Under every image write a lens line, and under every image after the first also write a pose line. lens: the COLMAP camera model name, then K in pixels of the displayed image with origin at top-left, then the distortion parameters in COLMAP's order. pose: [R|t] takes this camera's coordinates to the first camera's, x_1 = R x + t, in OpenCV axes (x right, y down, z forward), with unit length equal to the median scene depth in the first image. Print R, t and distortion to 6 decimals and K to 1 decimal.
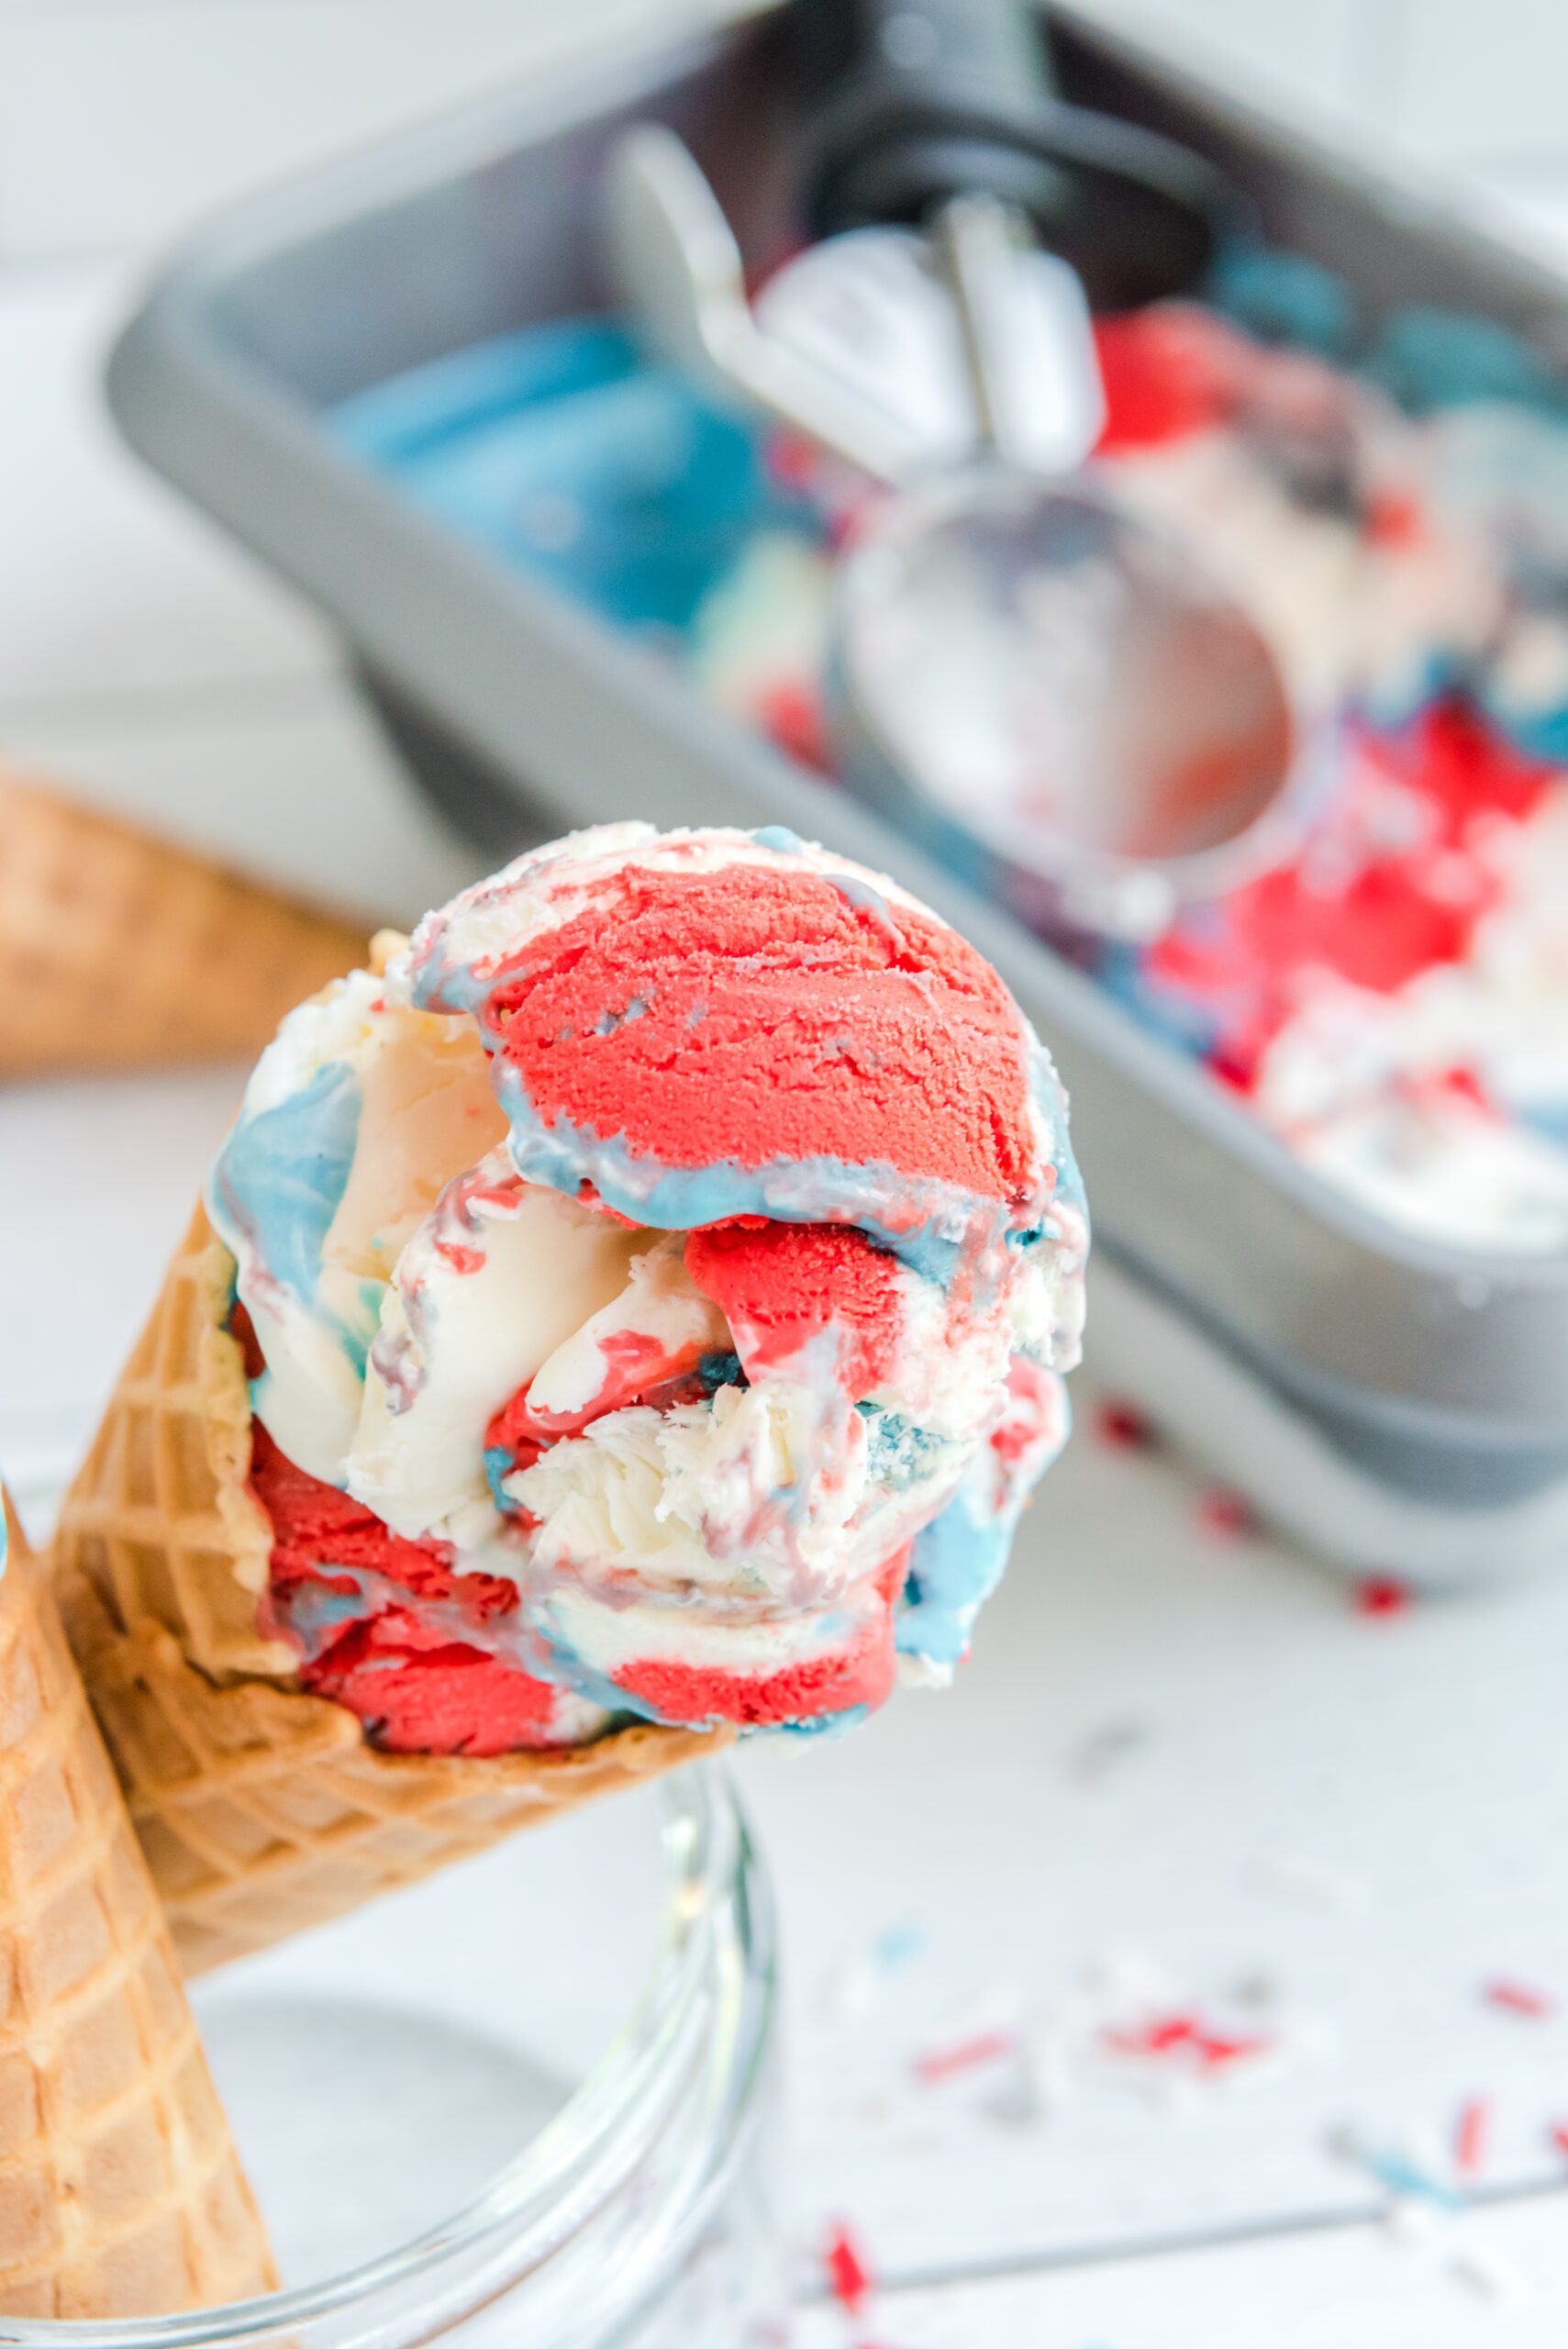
lens RADIAL K [[3831.3, 0, 780.9], [0, 3831.3, 1060.7], [0, 0, 1]] dist [-0.192602, 0.312089]
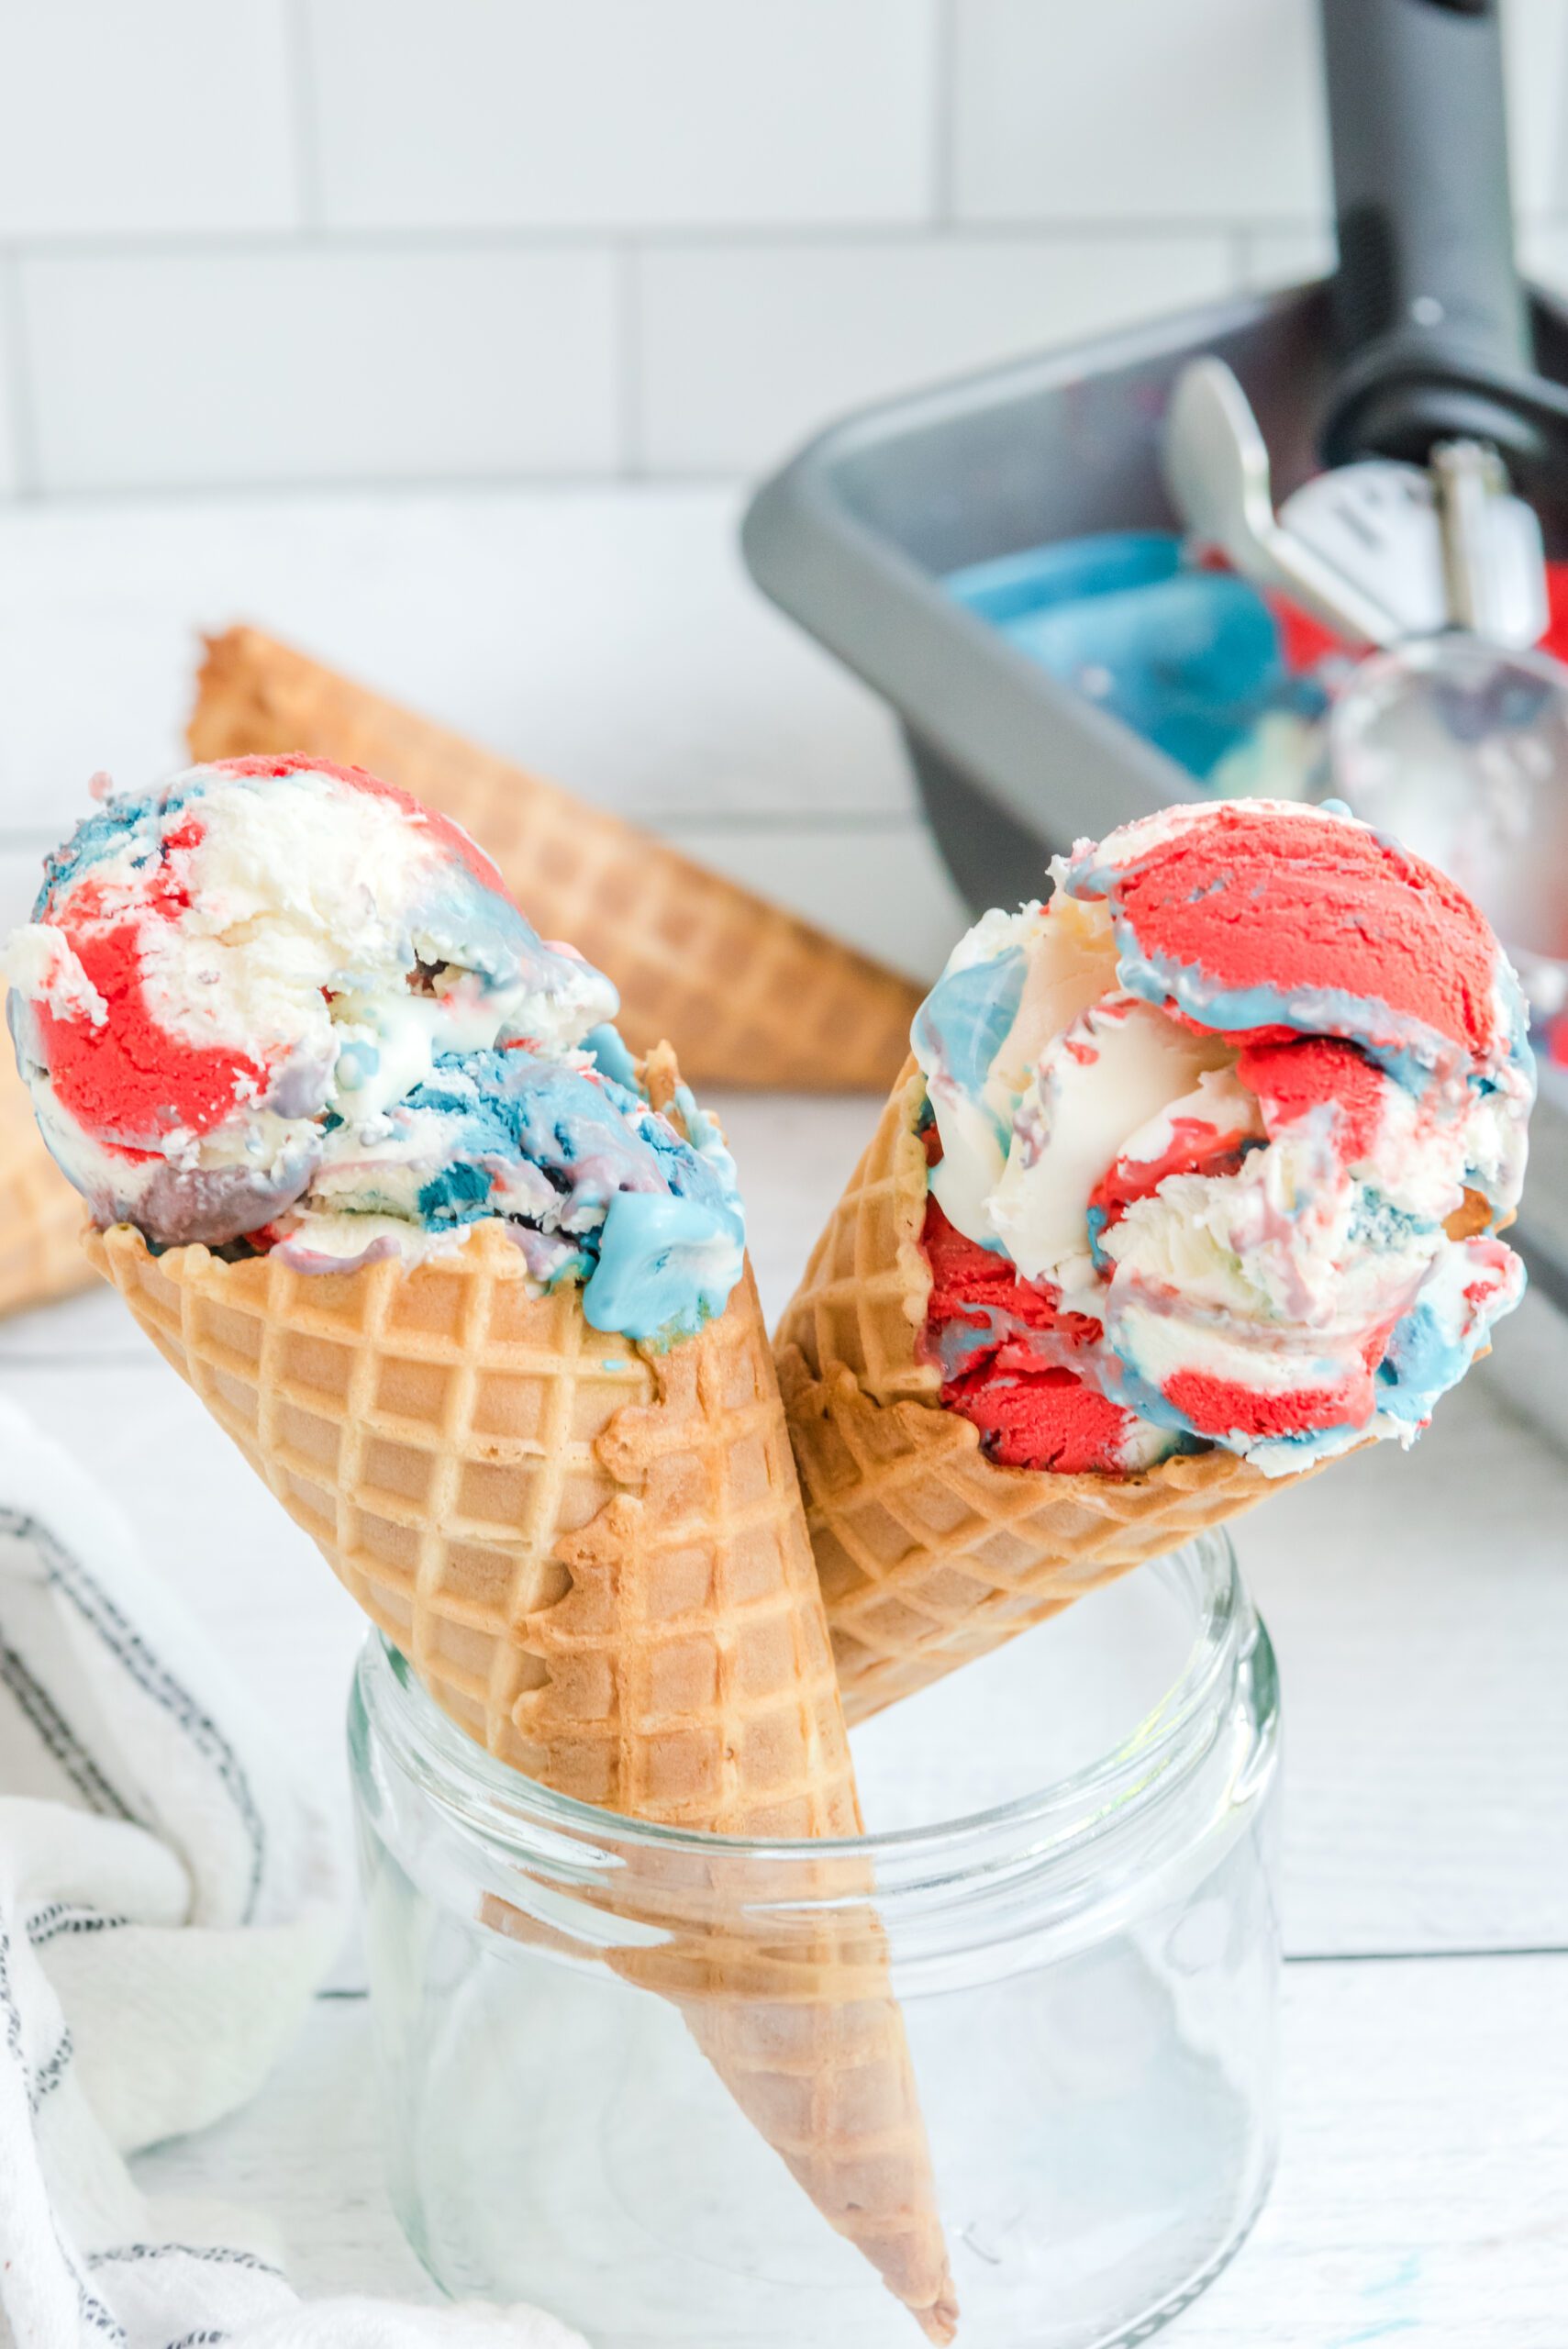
lens RADIAL K [[3831.3, 0, 780.9], [0, 3831.3, 1060.7], [0, 0, 1]] dist [-0.192602, 0.312089]
pose [[0.975420, 0.079188, -0.205635, 0.098725], [-0.108403, 0.984908, -0.134927, 0.252688], [0.191847, 0.153902, 0.969283, -0.399896]]
